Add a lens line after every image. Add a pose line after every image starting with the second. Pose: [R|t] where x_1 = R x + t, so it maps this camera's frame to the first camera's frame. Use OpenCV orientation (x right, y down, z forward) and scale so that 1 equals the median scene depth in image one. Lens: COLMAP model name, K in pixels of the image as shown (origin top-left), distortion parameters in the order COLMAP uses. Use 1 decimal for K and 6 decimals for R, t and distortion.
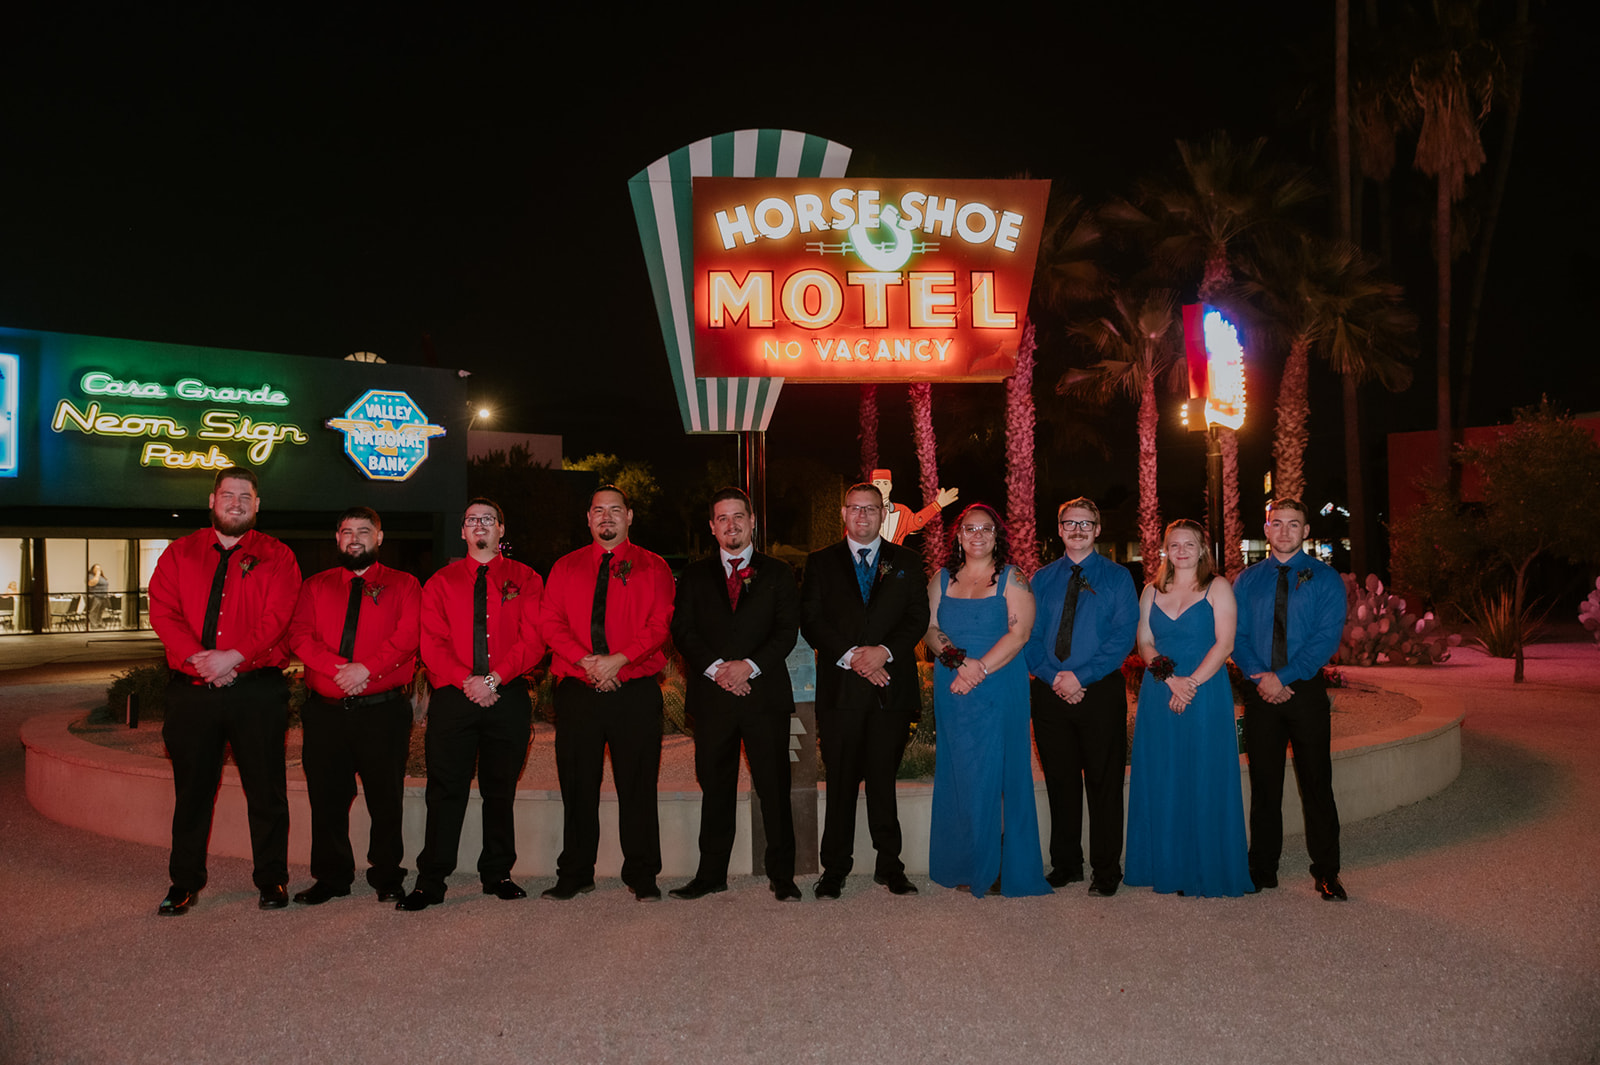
lens RADIAL K [[1492.8, 0, 796.4], [0, 1492.8, 522.5], [0, 0, 1]] dist [-0.048760, 0.000000]
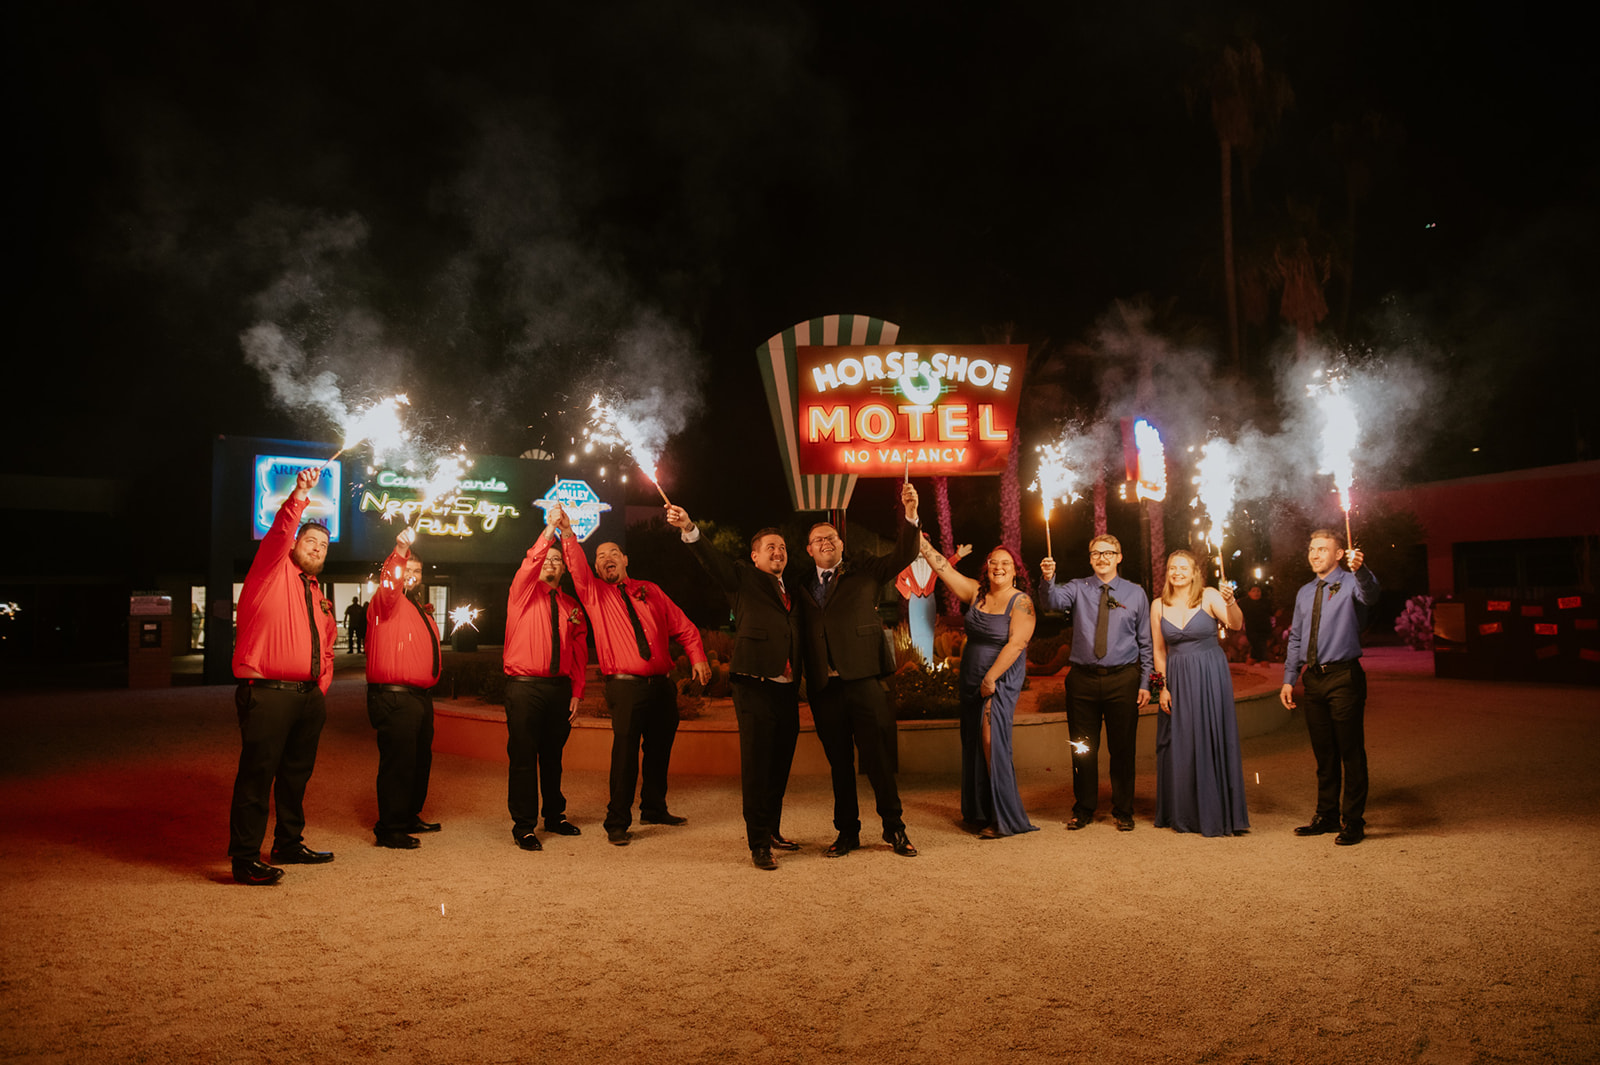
lens RADIAL K [[1107.6, 0, 807.5], [0, 1107.6, 523.8], [0, 0, 1]] dist [-0.113485, 0.012163]
pose [[0.999444, -0.010193, -0.031754, -0.023976], [0.008884, 0.999116, -0.041099, 0.000487], [0.032145, 0.040794, 0.998650, -0.139332]]
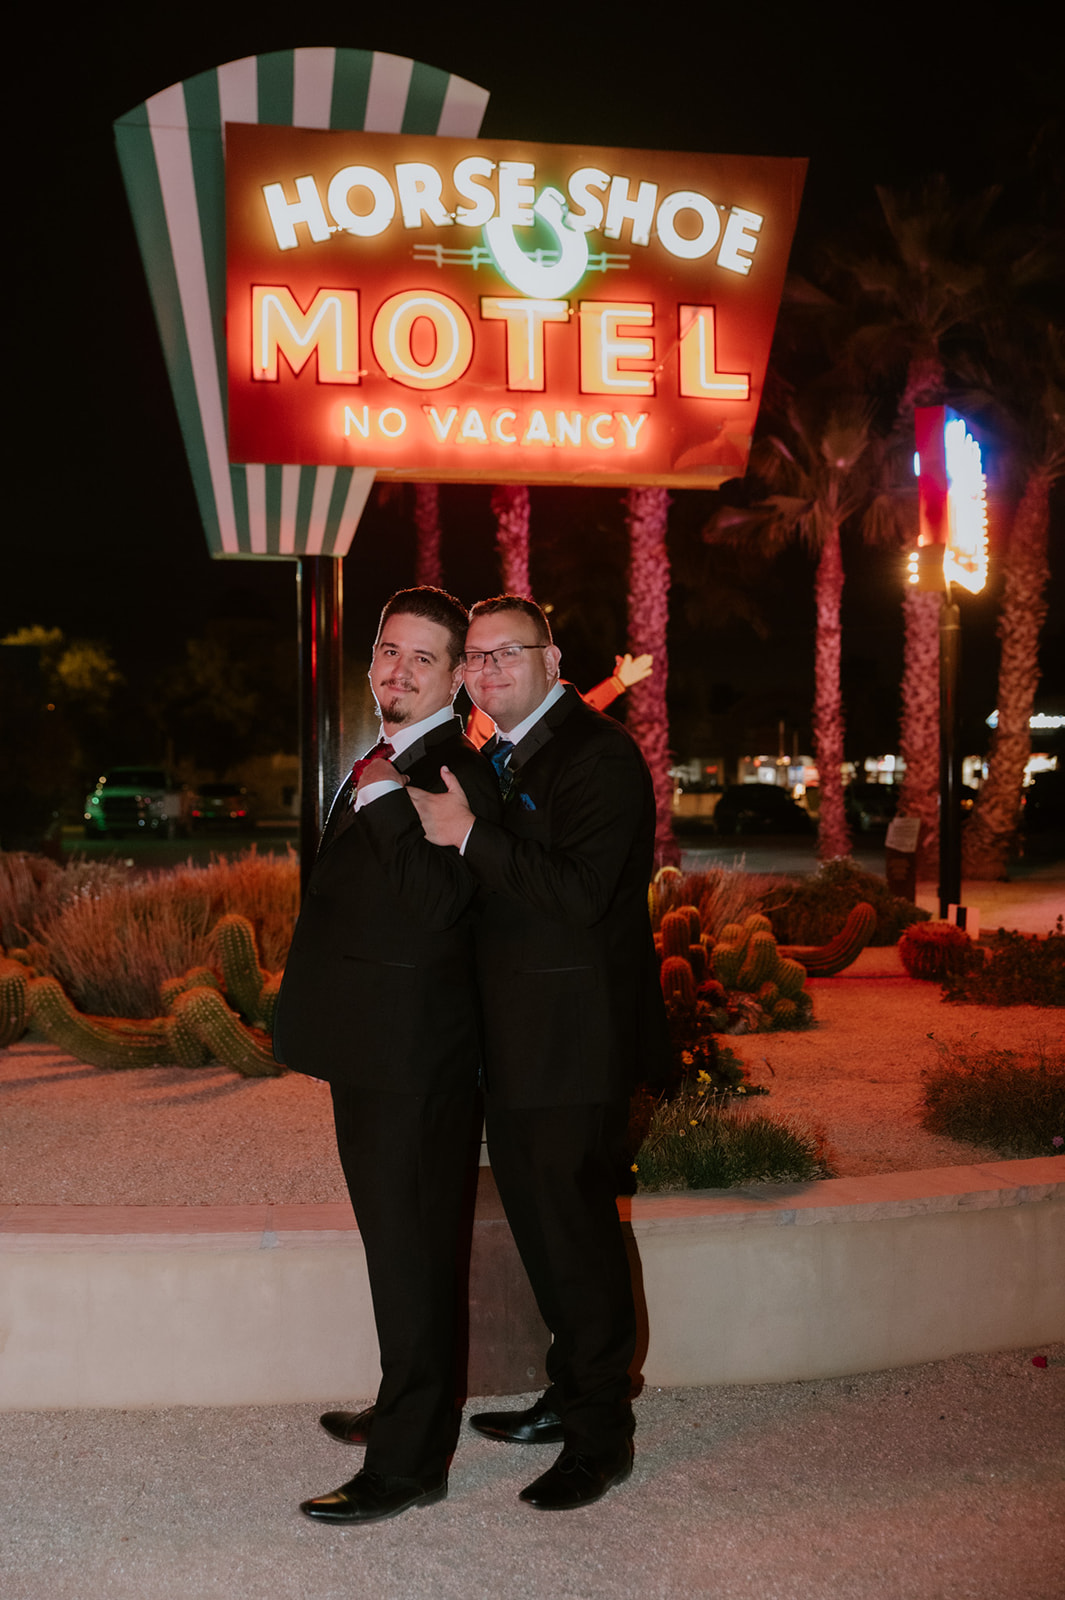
lens RADIAL K [[1971.9, 0, 539.1], [0, 1971.9, 813.8], [0, 0, 1]] dist [0.019284, 0.000000]
pose [[0.992893, 0.006756, 0.118816, -0.036177], [-0.011905, 0.999018, 0.042677, 0.008109], [-0.118411, -0.043788, 0.991999, 0.185161]]
